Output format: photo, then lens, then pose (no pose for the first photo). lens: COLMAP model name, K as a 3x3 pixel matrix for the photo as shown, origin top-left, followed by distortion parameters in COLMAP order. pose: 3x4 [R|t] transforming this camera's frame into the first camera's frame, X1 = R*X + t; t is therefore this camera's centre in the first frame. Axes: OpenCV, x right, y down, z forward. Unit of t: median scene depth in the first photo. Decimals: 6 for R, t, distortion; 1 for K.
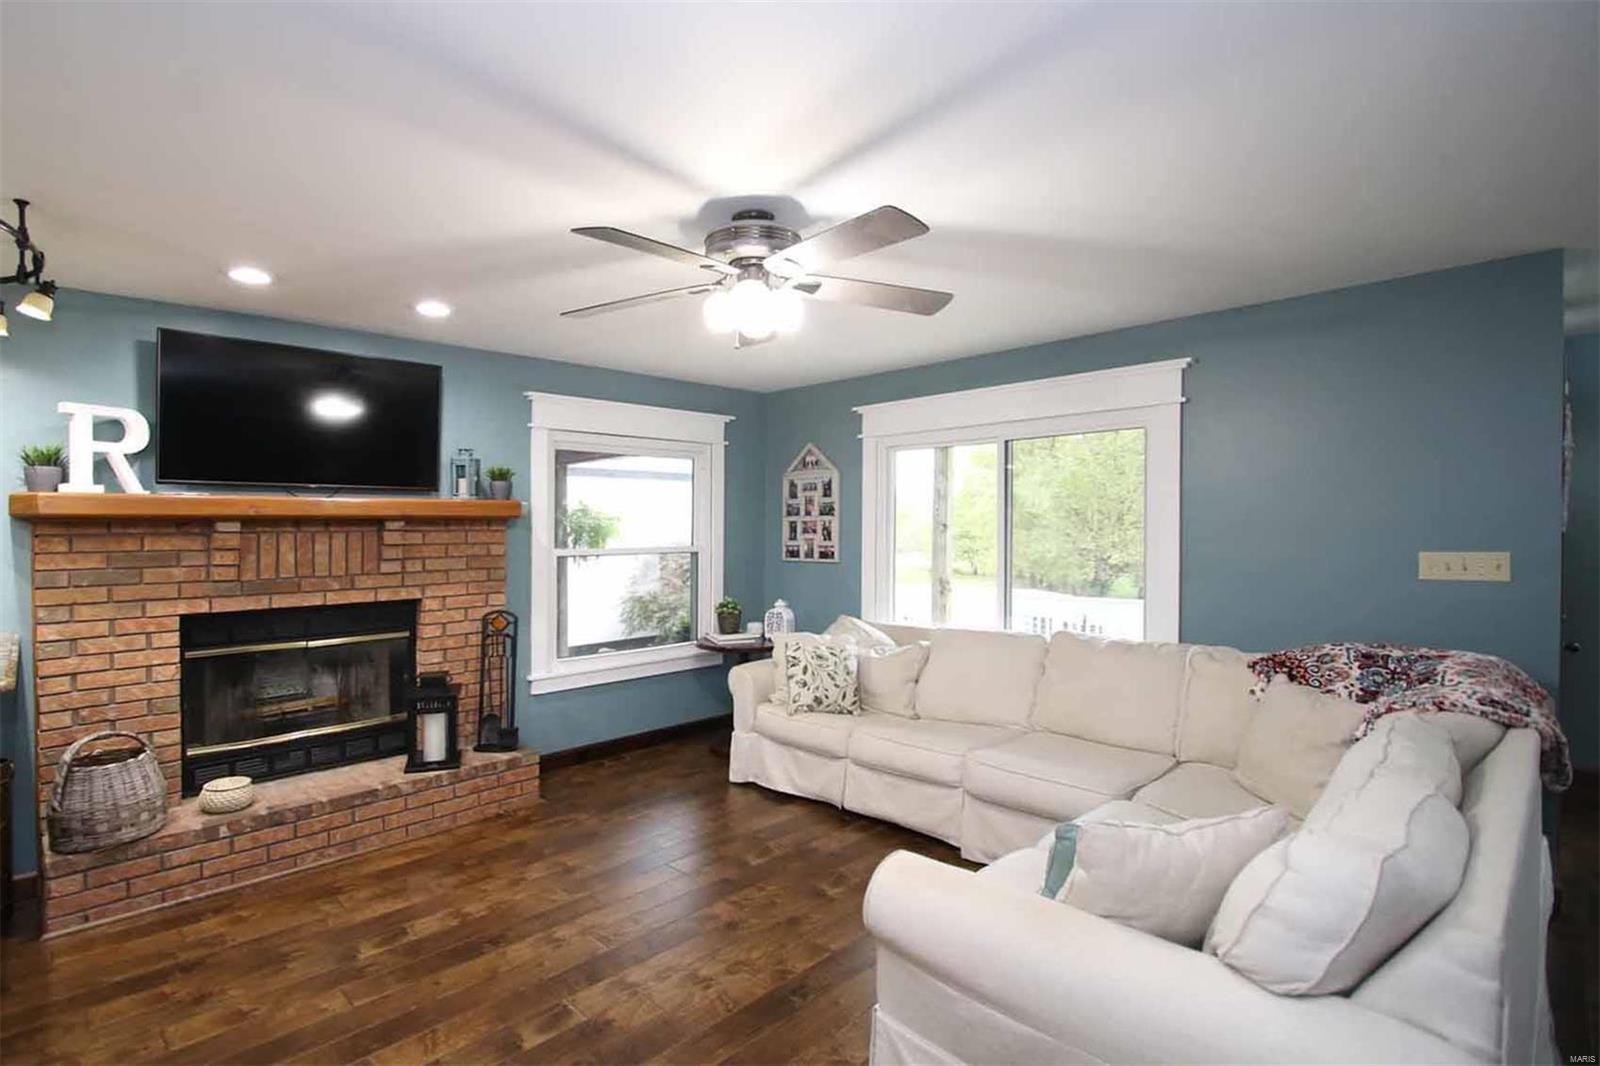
lens RADIAL K [[732.9, 0, 703.0], [0, 732.9, 545.8], [0, 0, 1]] dist [-0.003678, 0.000816]
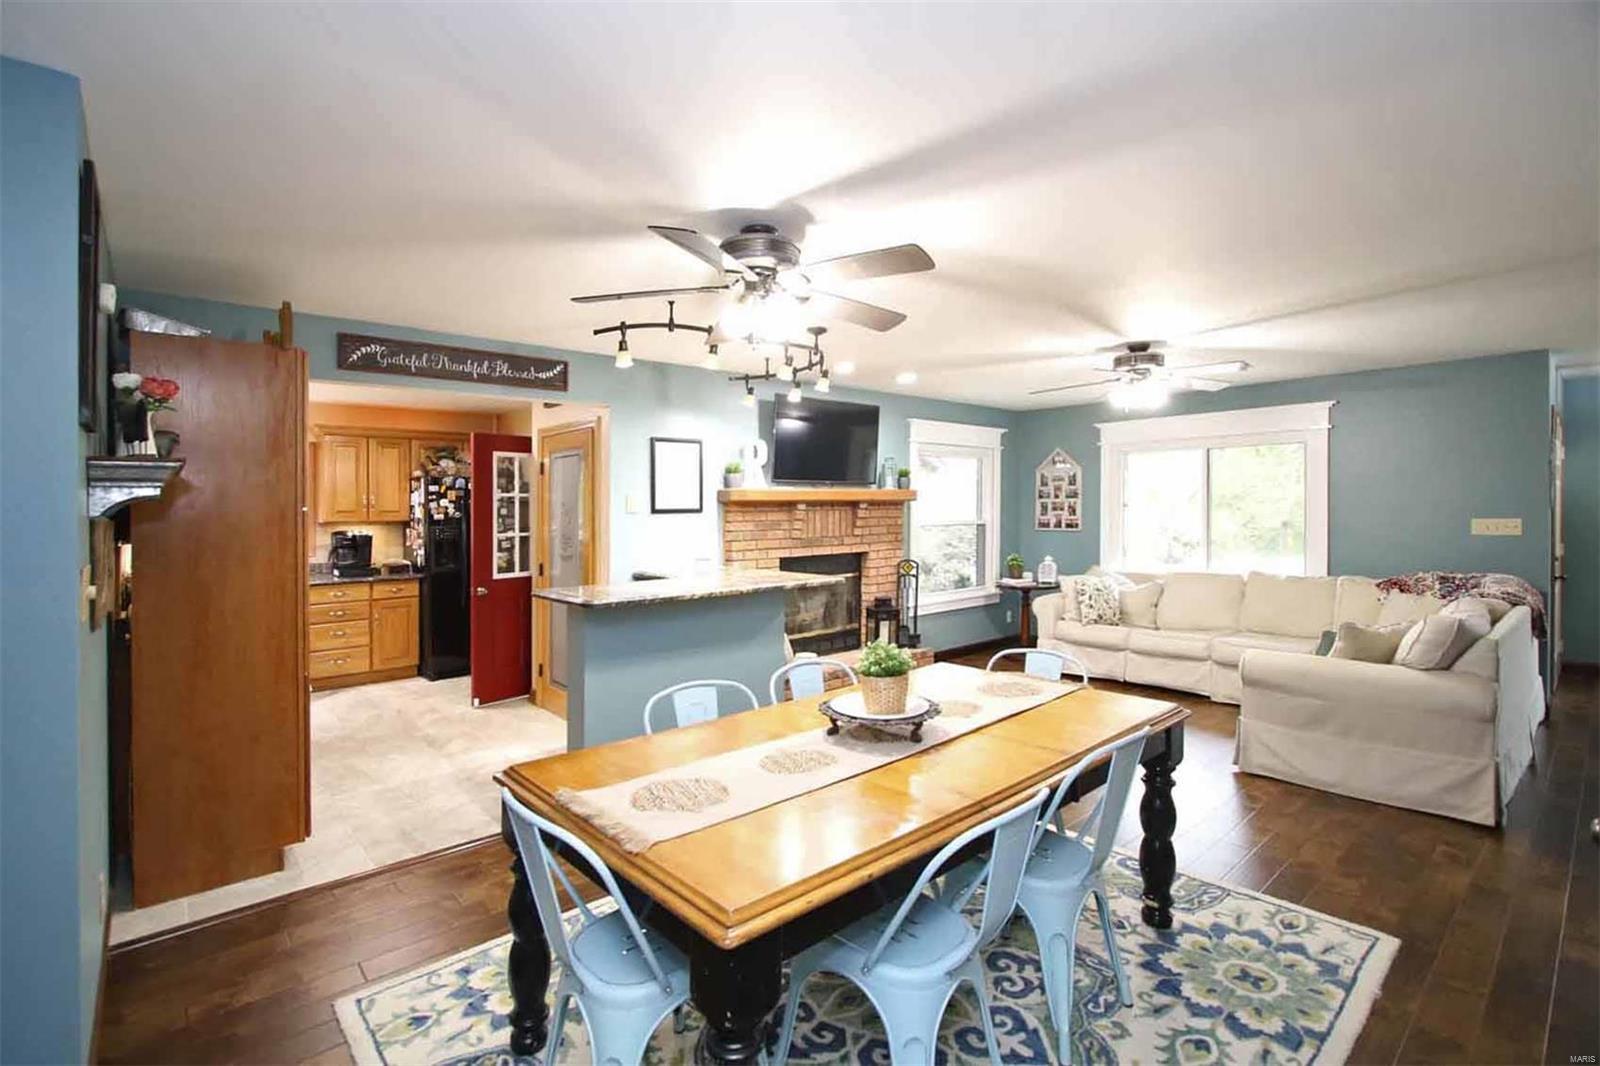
lens RADIAL K [[732.9, 0, 805.4], [0, 732.9, 490.4], [0, 0, 1]] dist [-0.003678, 0.000816]
pose [[0.999459, -0.003765, 0.032668, -0.630291], [0.005367, 0.998780, -0.049097, 0.018657], [-0.032443, 0.049246, 0.998260, -0.662336]]
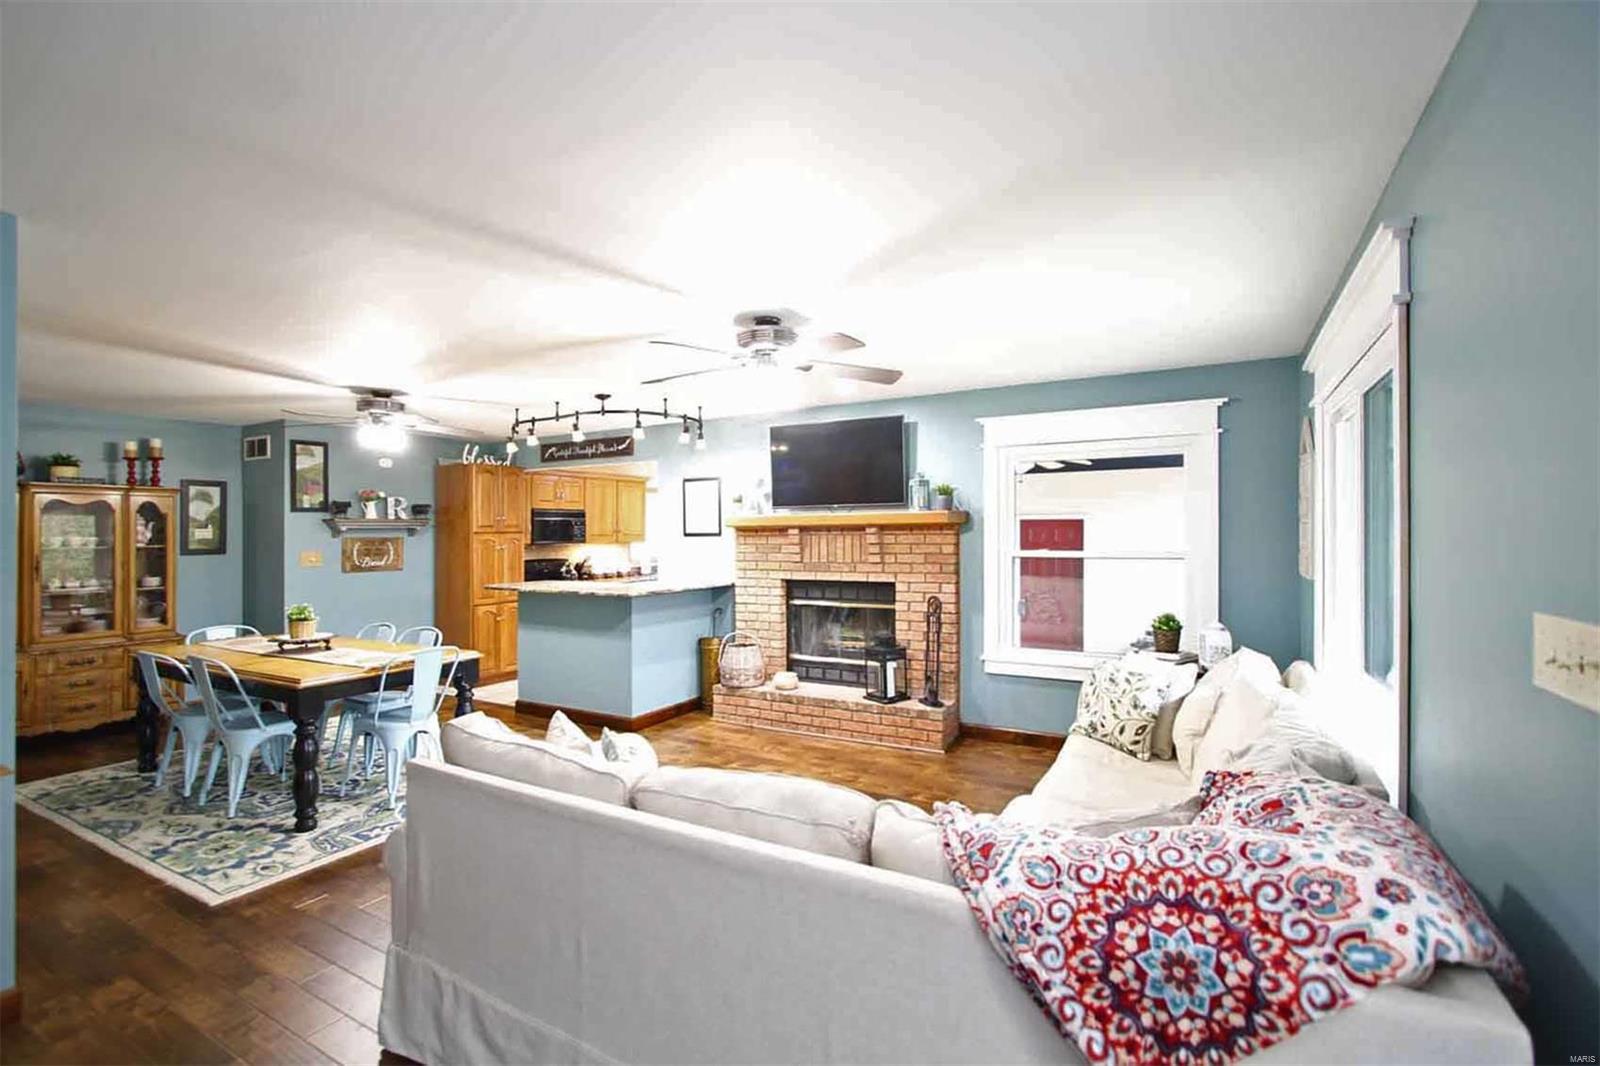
lens RADIAL K [[732.9, 0, 785.9], [0, 732.9, 533.0], [0, 0, 1]] dist [-0.003678, 0.000816]
pose [[0.331014, 0.008768, -0.943585, 0.942223], [-0.014359, 0.999888, 0.004254, -0.028132], [0.943517, 0.012141, 0.331103, 0.358878]]
